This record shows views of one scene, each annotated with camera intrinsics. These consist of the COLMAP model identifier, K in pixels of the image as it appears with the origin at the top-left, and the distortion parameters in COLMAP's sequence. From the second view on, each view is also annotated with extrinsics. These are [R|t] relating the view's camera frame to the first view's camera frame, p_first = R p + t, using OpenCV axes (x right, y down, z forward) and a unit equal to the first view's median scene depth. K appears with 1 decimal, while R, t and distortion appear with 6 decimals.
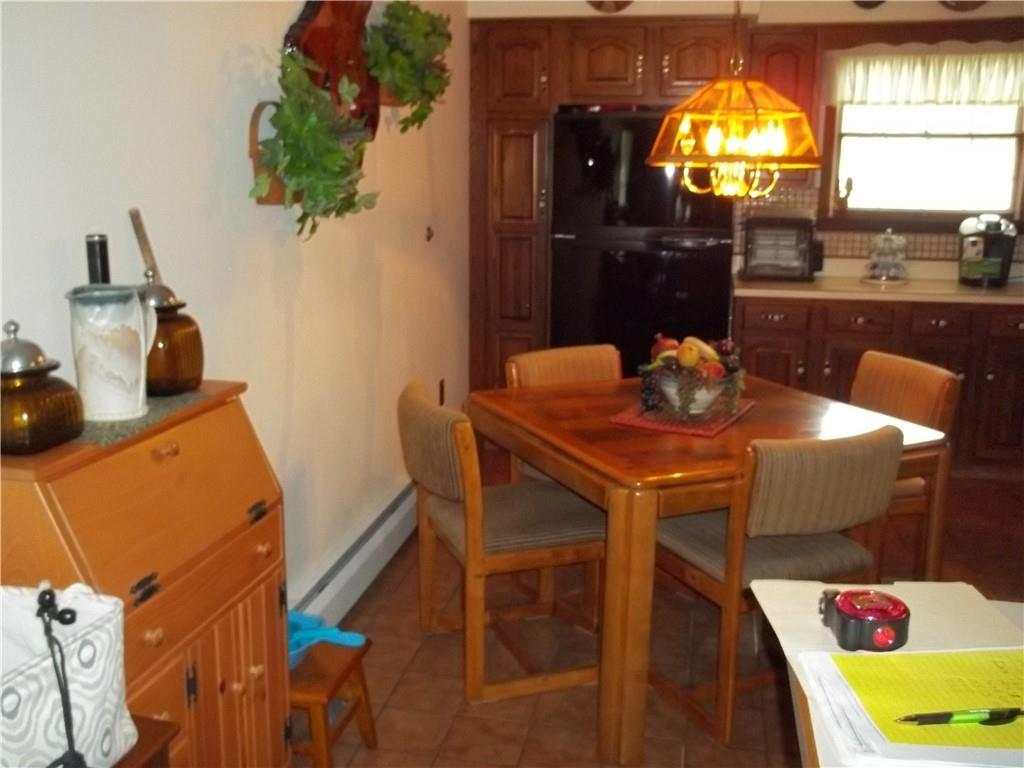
lens RADIAL K [[999.1, 0, 505.9], [0, 999.1, 385.7], [0, 0, 1]] dist [-0.033192, 0.000000]
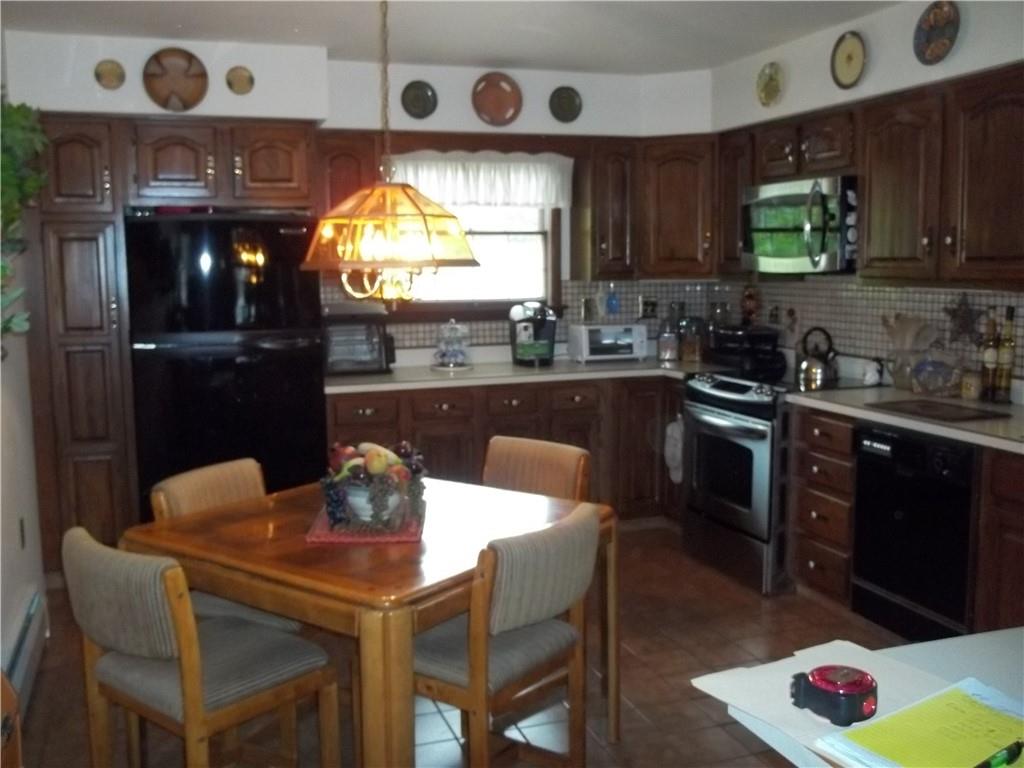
lens RADIAL K [[999.1, 0, 509.9], [0, 999.1, 387.1], [0, 0, 1]] dist [-0.033192, 0.000000]
pose [[0.869012, -0.080296, 0.488233, -0.102947], [0.123131, 0.990797, -0.056213, -0.018578], [-0.479226, 0.108966, 0.870901, 0.040374]]
